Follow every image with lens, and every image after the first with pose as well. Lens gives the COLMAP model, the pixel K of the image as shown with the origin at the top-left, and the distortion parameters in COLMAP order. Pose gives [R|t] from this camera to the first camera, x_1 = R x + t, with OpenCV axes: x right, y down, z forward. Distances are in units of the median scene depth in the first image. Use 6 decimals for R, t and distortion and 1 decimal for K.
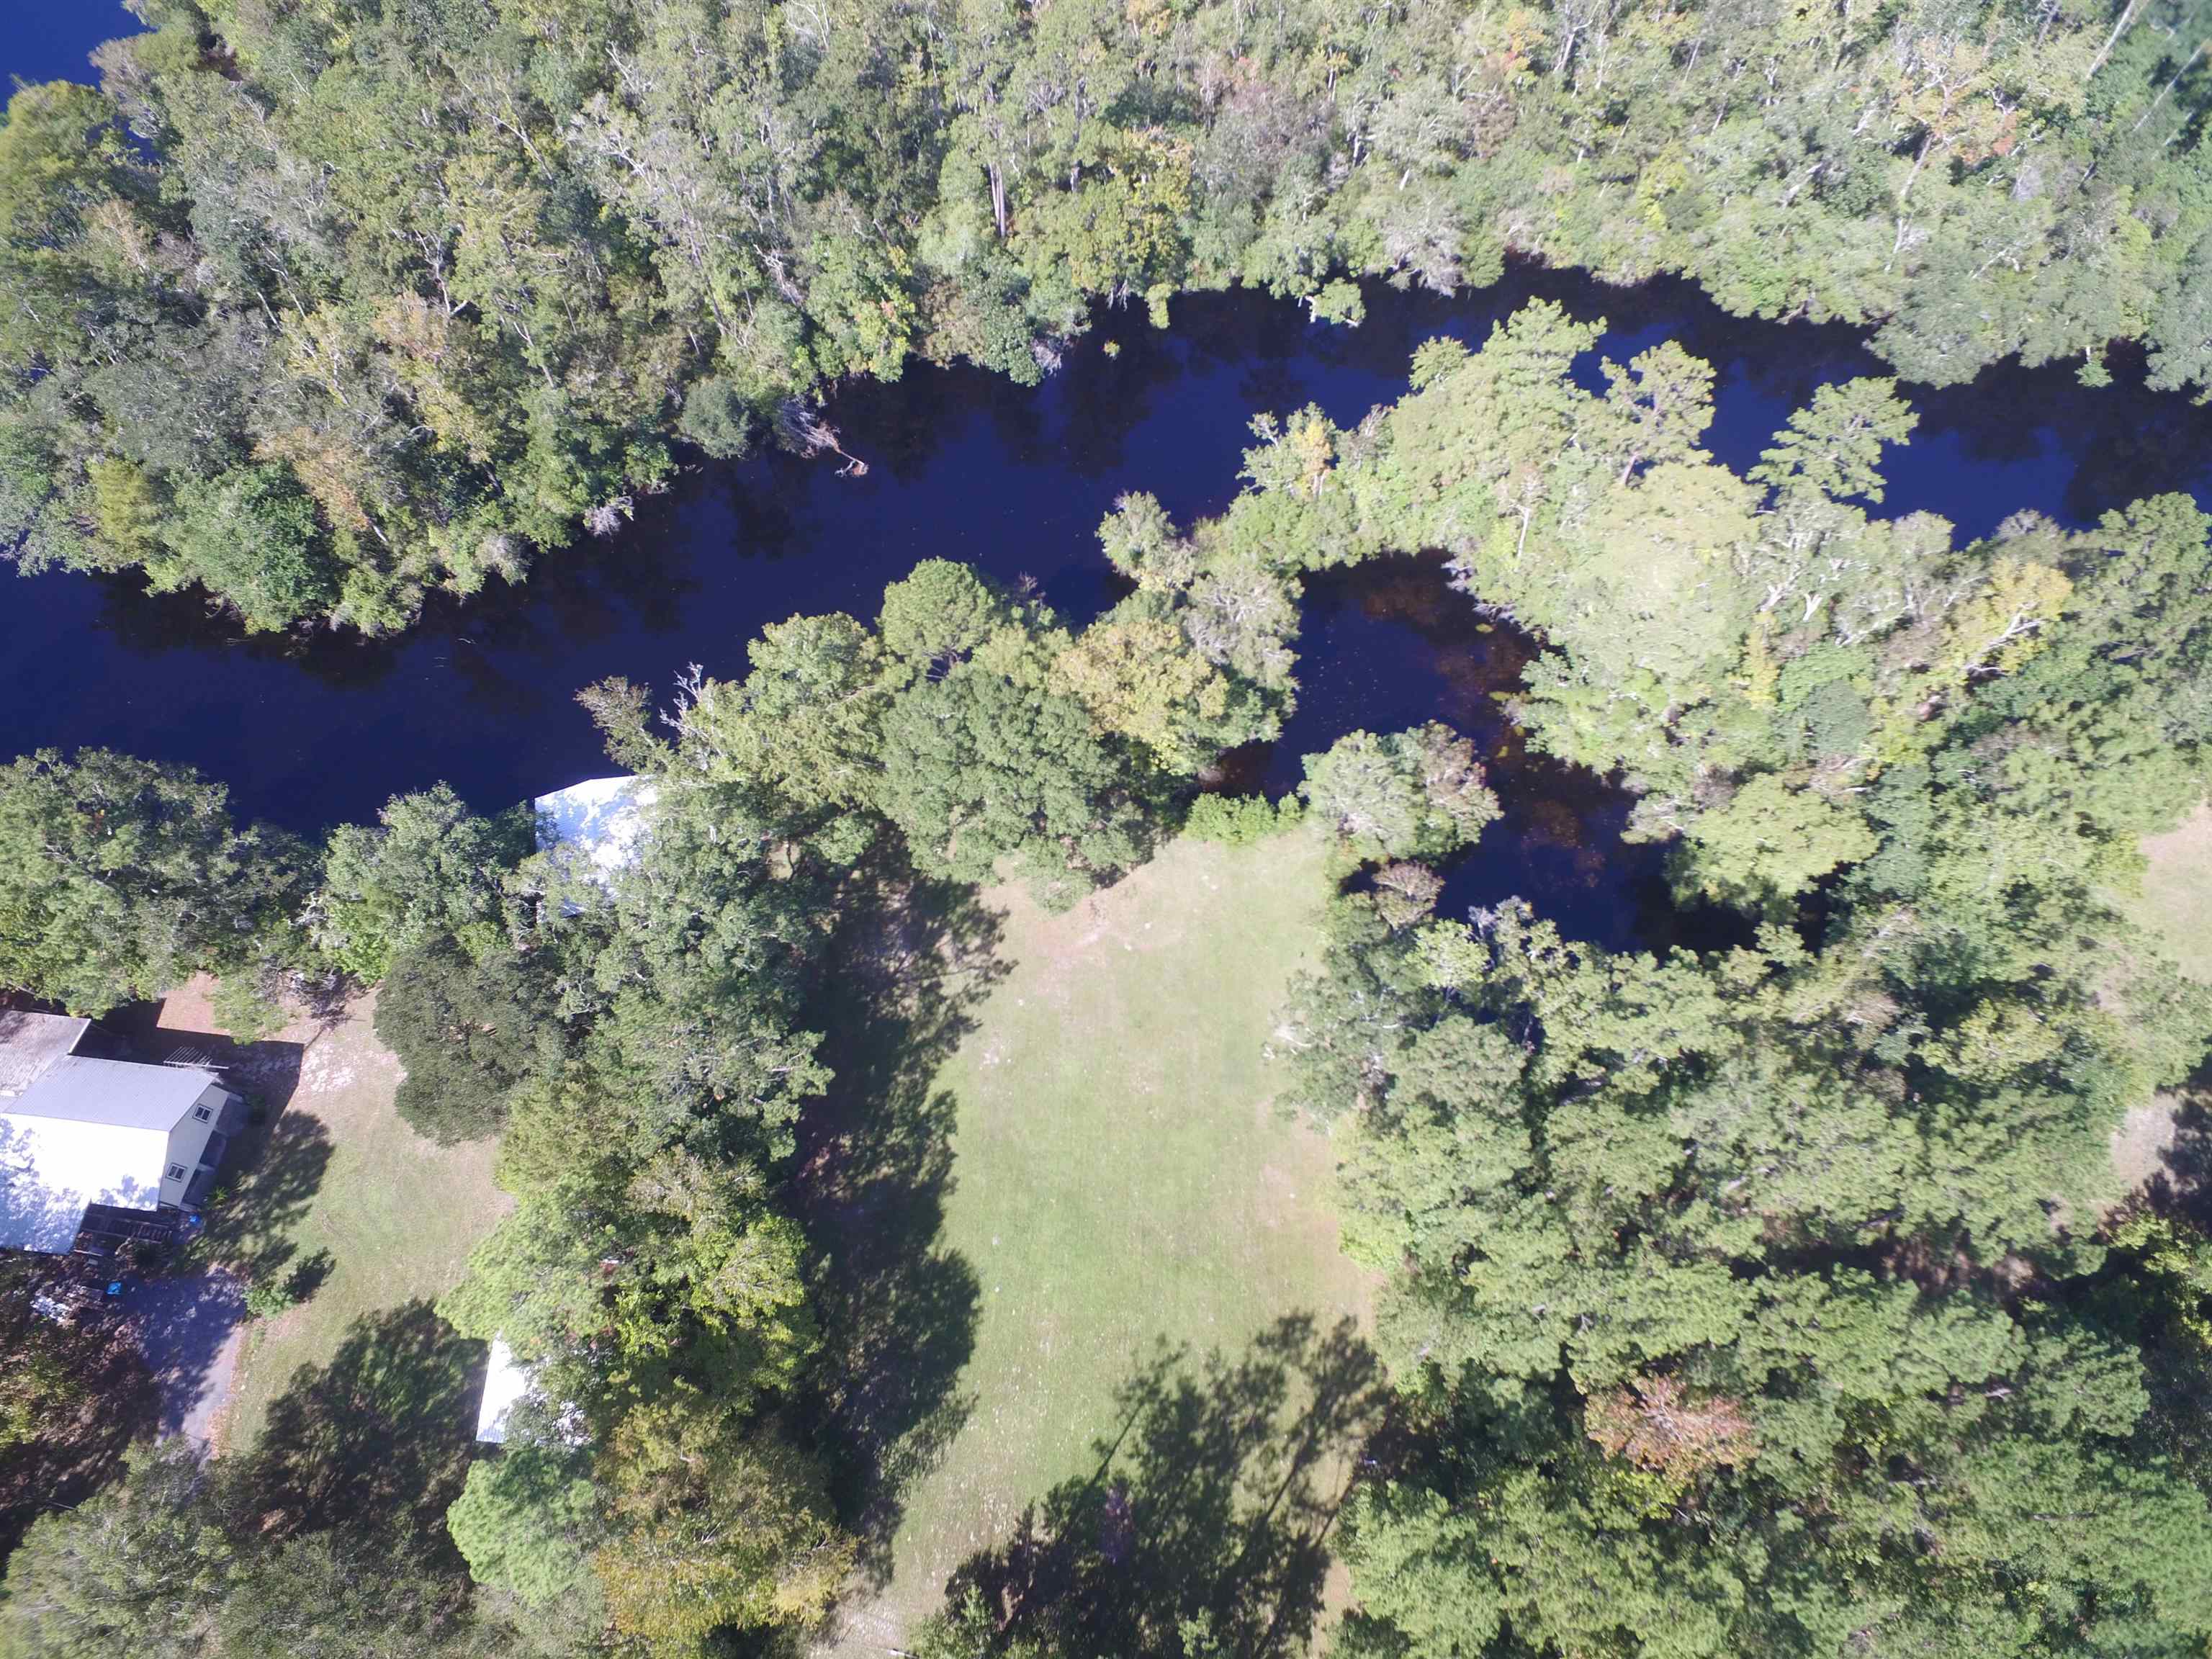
lens RADIAL K [[1282.7, 0, 1096.4], [0, 1282.7, 838.0], [0, 0, 1]] dist [-0.016668, 0.018896]
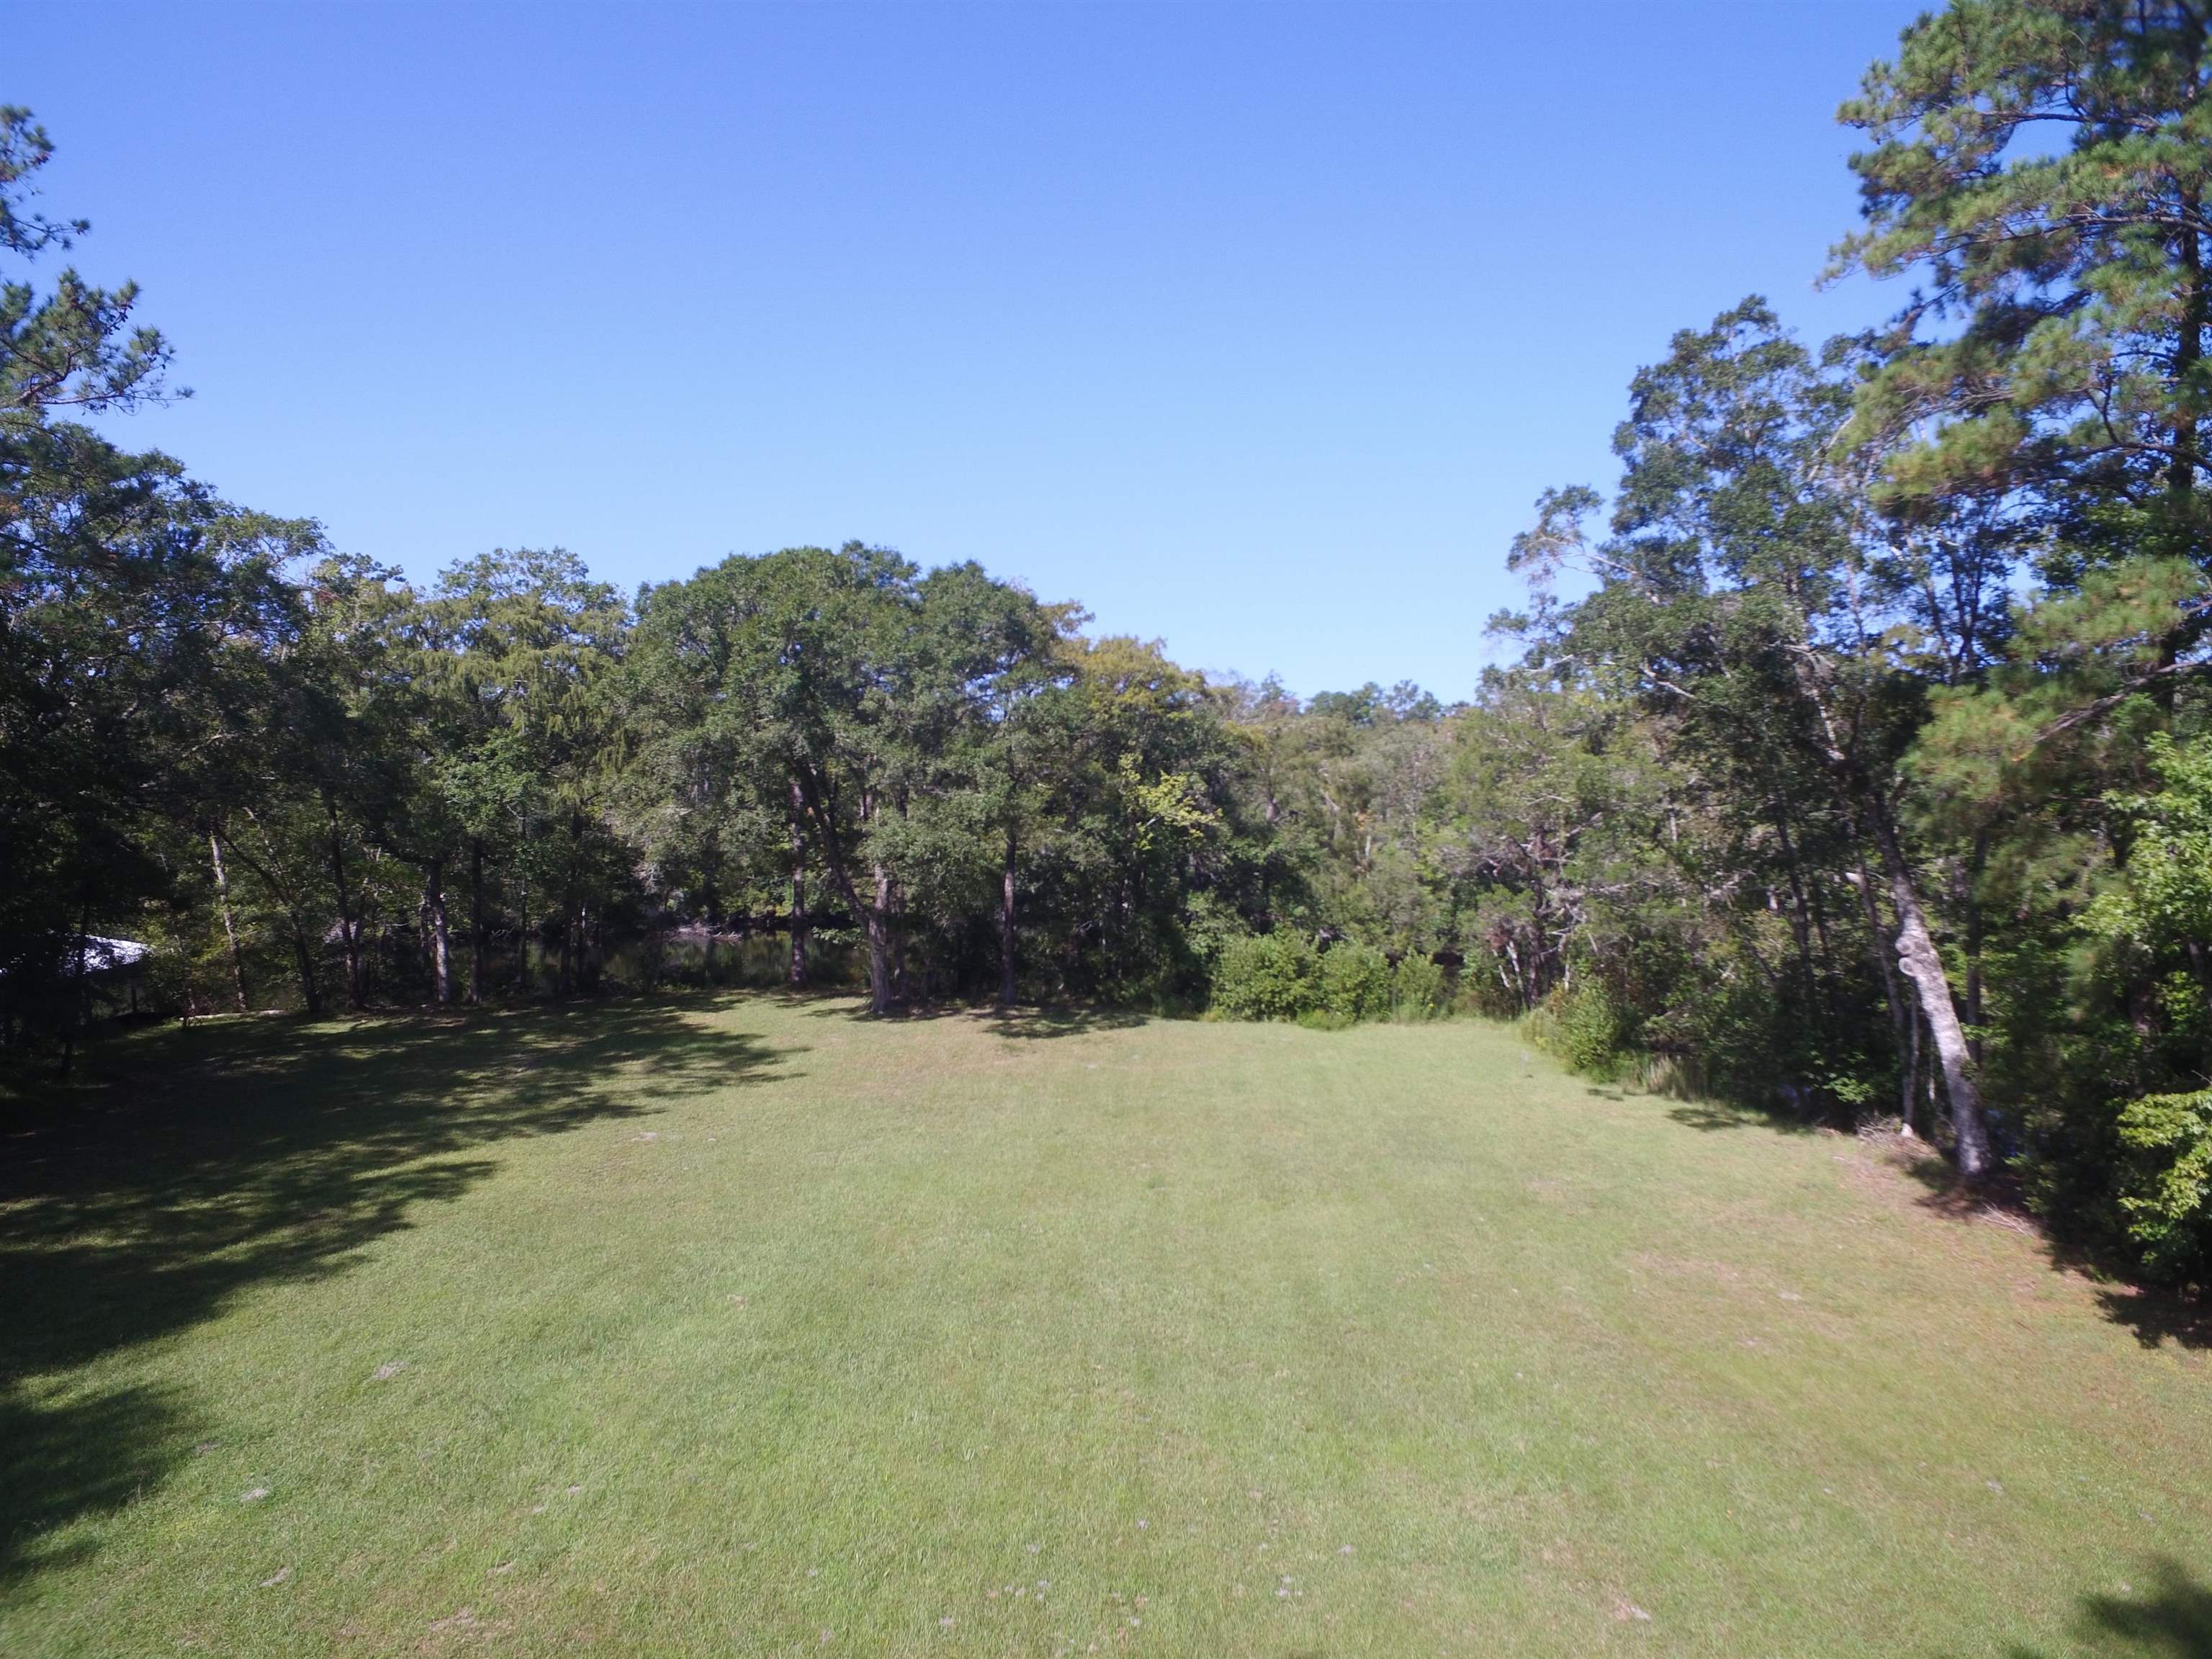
lens RADIAL K [[1282.7, 0, 1093.0], [0, 1282.7, 836.4], [0, 0, 1]] dist [-0.016668, 0.018896]
pose [[0.999624, 0.027342, 0.001994, 0.022636], [-0.011383, 0.480139, -0.877119, 0.391032], [-0.024940, 0.876766, 0.480269, 0.725934]]
